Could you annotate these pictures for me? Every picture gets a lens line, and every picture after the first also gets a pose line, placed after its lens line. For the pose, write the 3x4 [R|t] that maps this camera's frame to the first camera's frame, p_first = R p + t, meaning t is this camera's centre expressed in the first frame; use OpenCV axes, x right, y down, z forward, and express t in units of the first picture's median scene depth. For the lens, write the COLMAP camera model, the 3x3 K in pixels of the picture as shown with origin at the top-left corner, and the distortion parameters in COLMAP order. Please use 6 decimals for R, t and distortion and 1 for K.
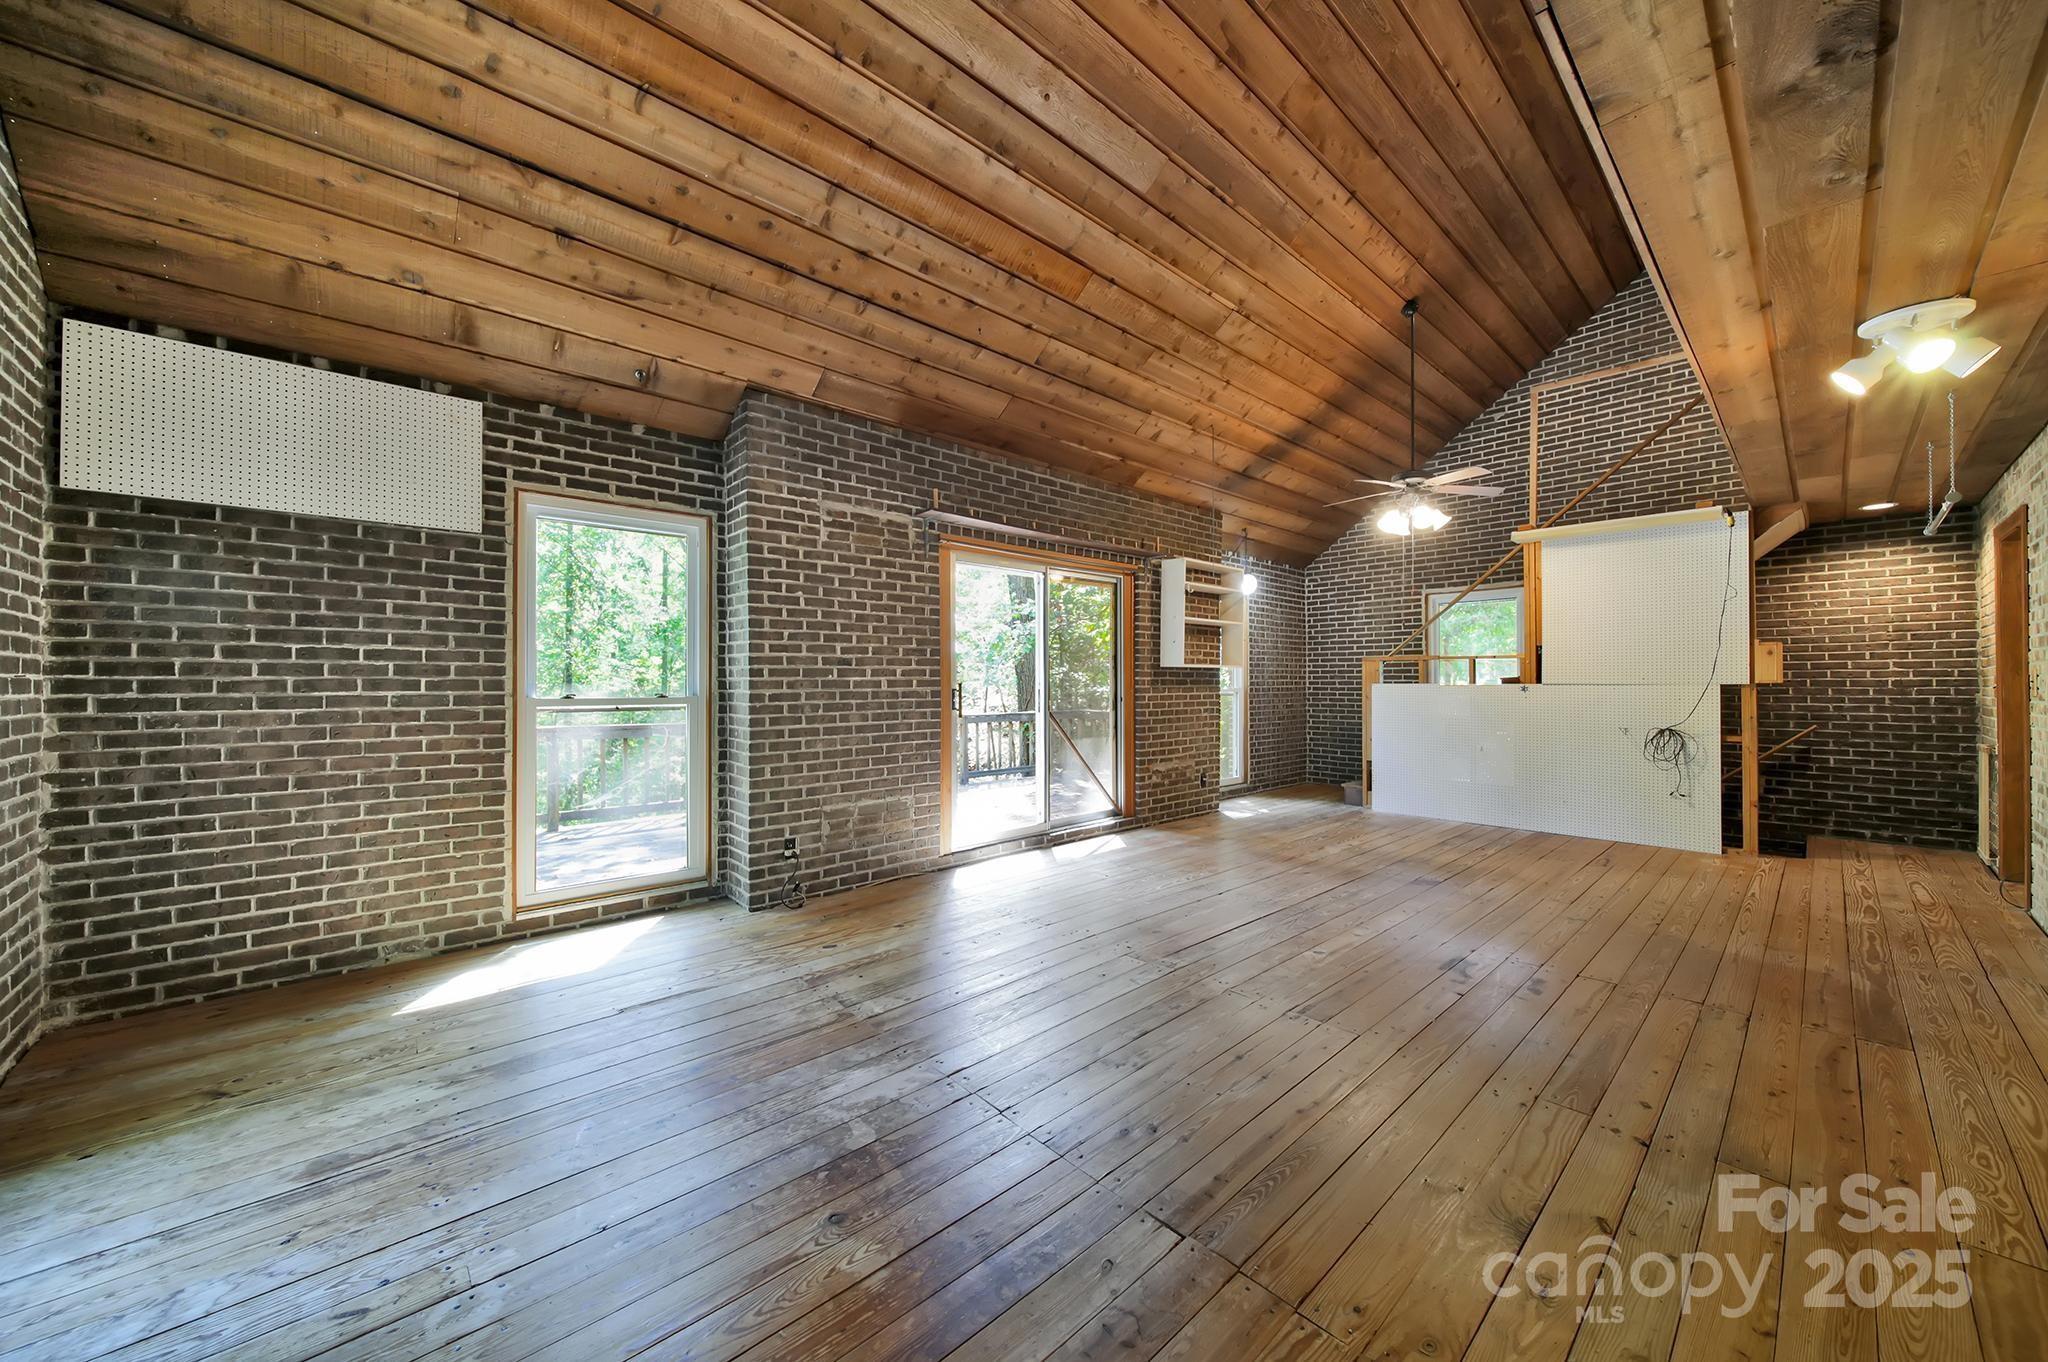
lens RADIAL K [[735.0, 0, 1026.7], [0, 735.0, 677.2], [0, 0, 1]] dist [-0.001717, -0.000706]
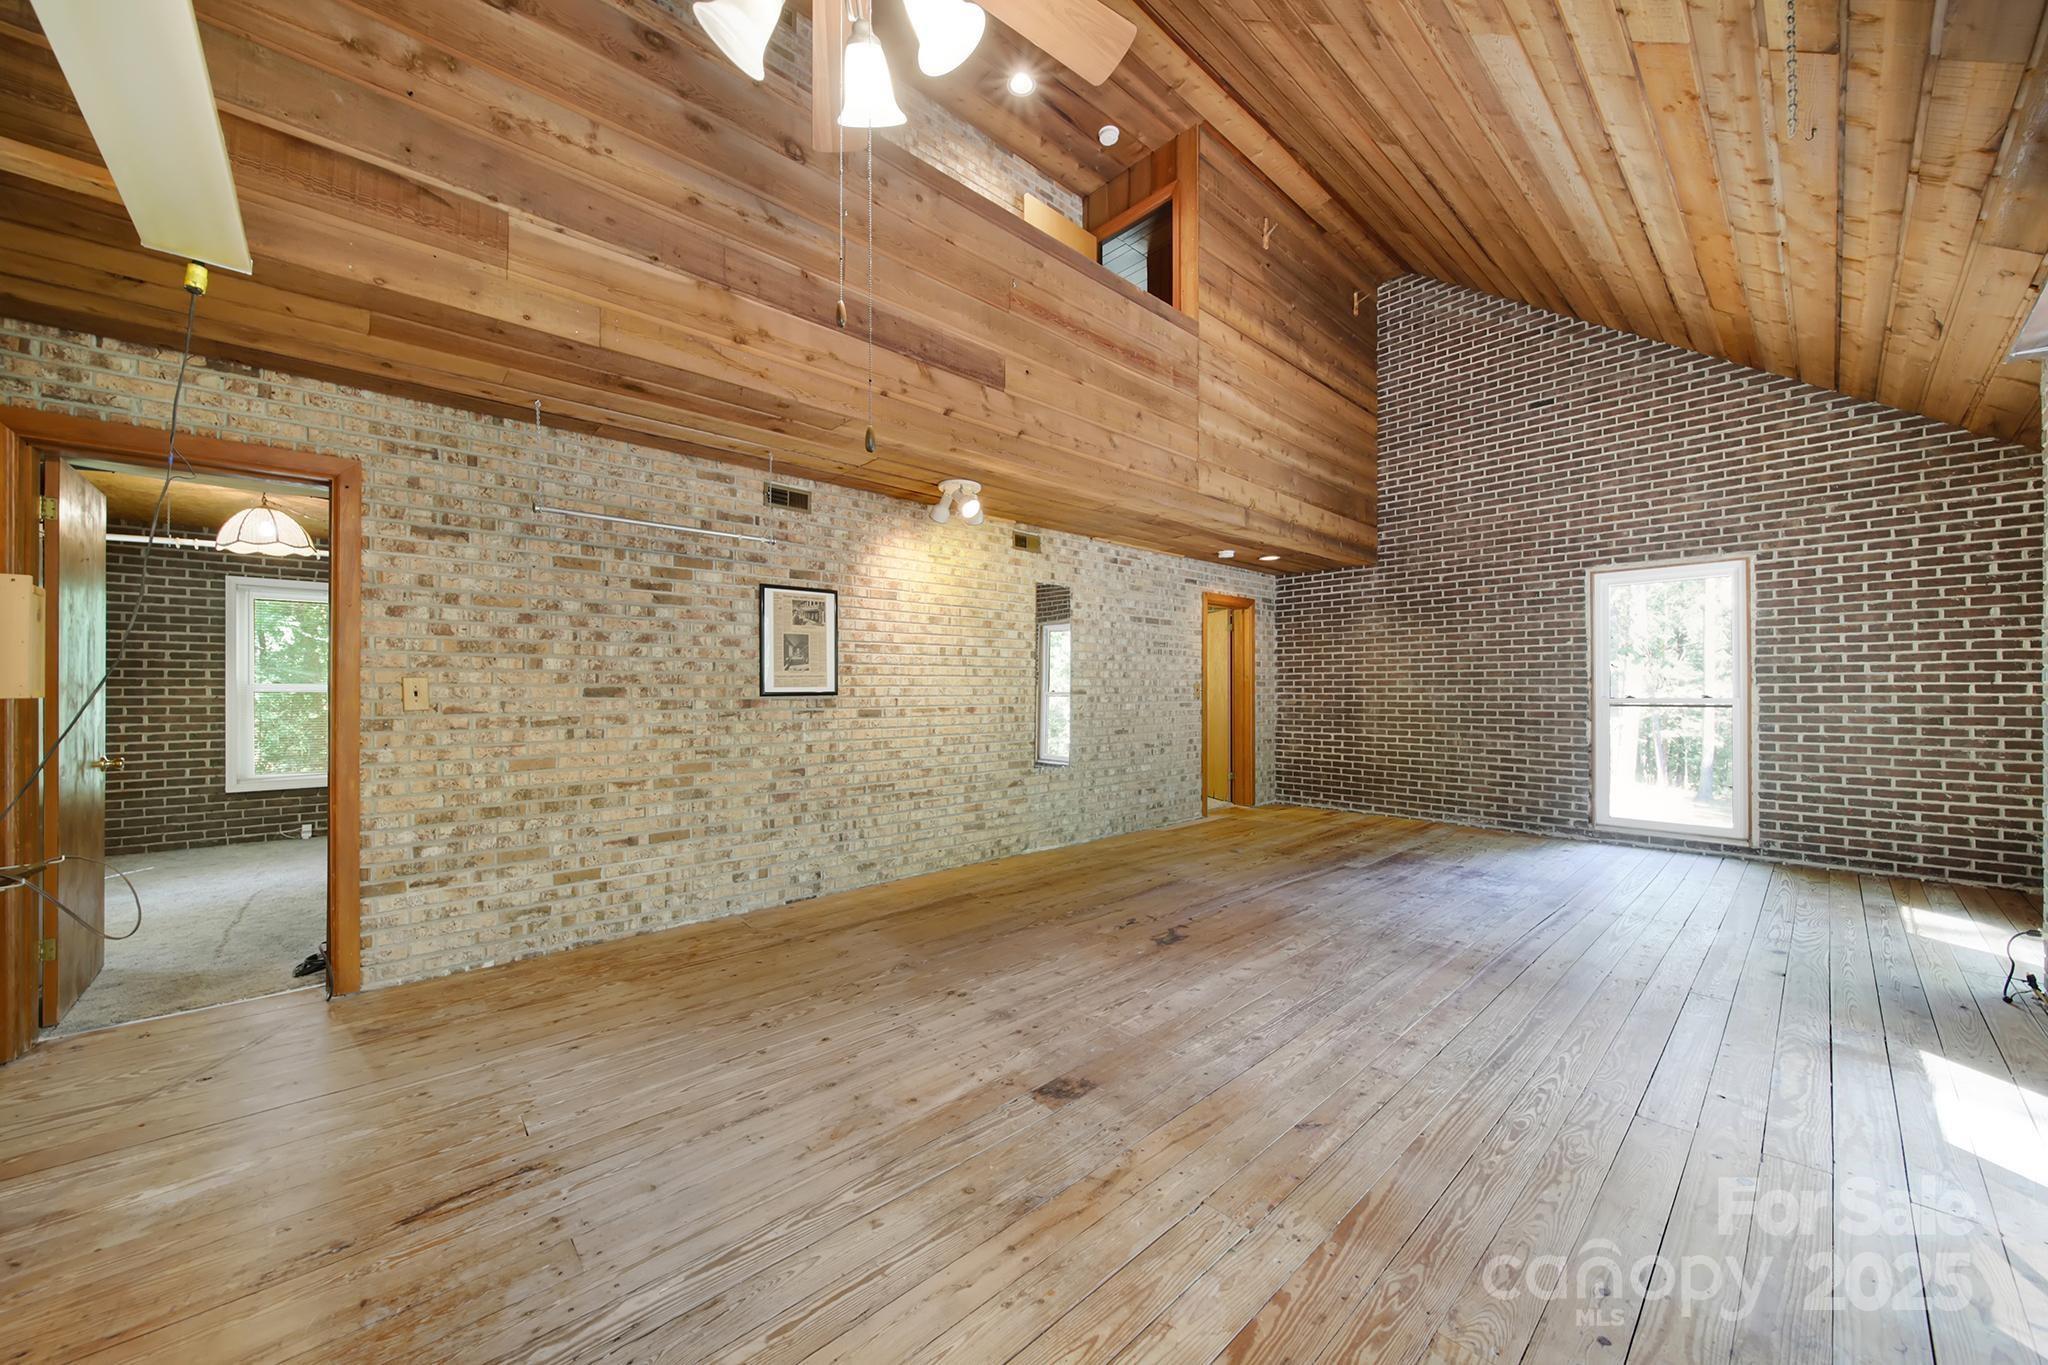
lens RADIAL K [[735.0, 0, 1019.1], [0, 735.0, 688.8], [0, 0, 1]] dist [-0.001717, -0.000706]
pose [[-0.999971, 0.002718, 0.007164, 0.764527], [0.002671, 0.999975, -0.006550, 0.010284], [-0.007182, -0.006531, -0.999953, 2.020423]]
